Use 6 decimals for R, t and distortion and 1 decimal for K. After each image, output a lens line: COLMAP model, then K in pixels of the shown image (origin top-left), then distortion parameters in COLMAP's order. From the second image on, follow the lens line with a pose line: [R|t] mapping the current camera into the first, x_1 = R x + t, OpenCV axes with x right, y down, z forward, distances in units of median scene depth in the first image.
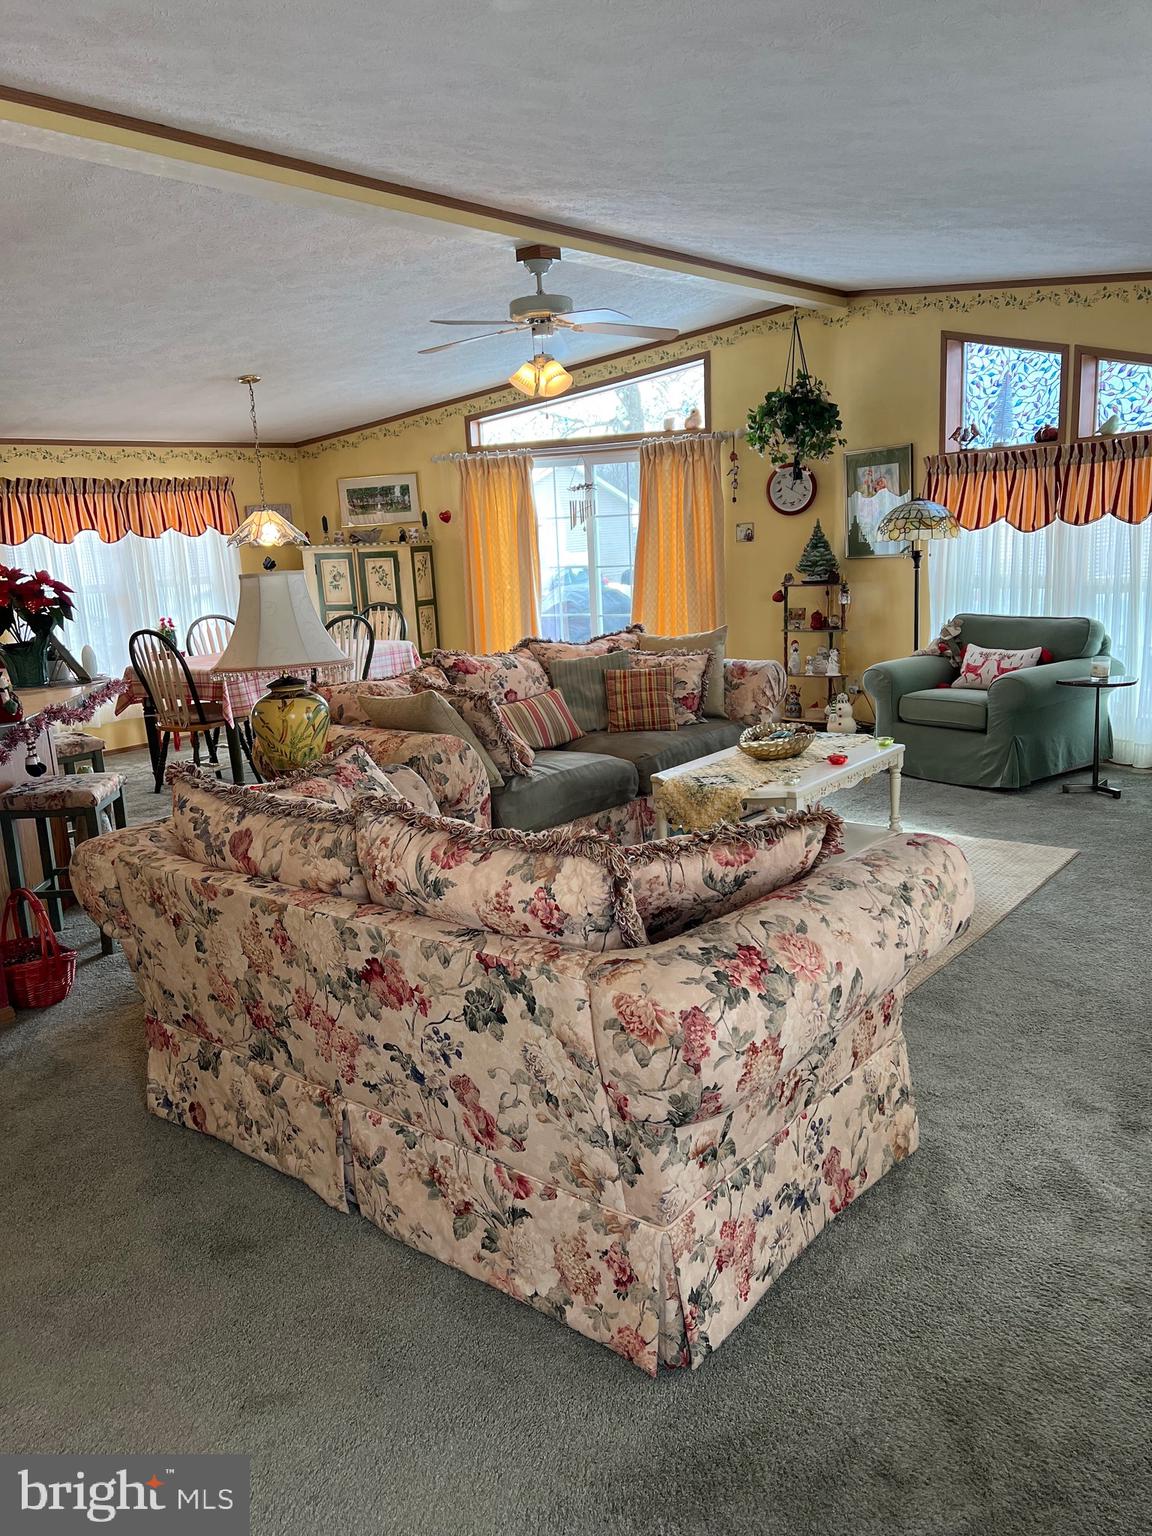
lens RADIAL K [[1163.7, 0, 571.5], [0, 1163.7, 773.5], [0, 0, 1]] dist [0.059993, -0.057395]
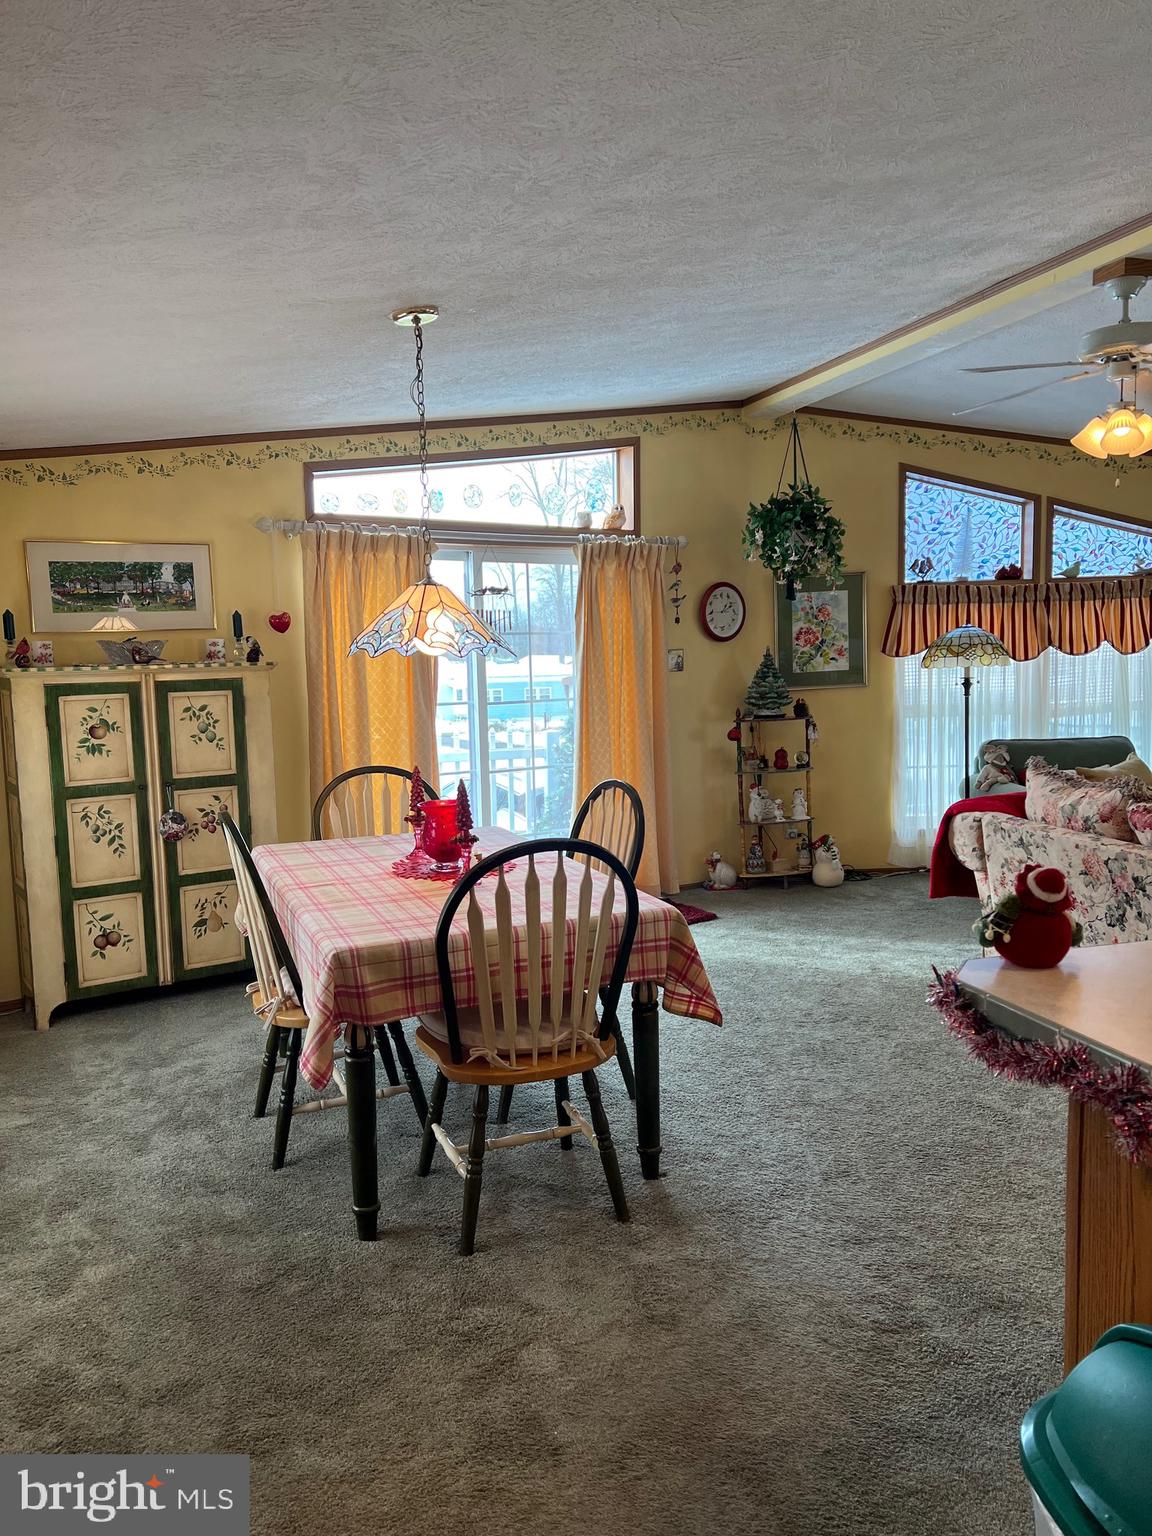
lens RADIAL K [[1149.0, 0, 569.0], [0, 1149.0, 767.8], [0, 0, 1]] dist [0.092179, -0.164603]
pose [[0.537806, -0.049763, 0.841599, -0.566104], [0.171632, 0.983814, -0.051506, -0.102003], [-0.825414, 0.172146, 0.537641, 0.631864]]
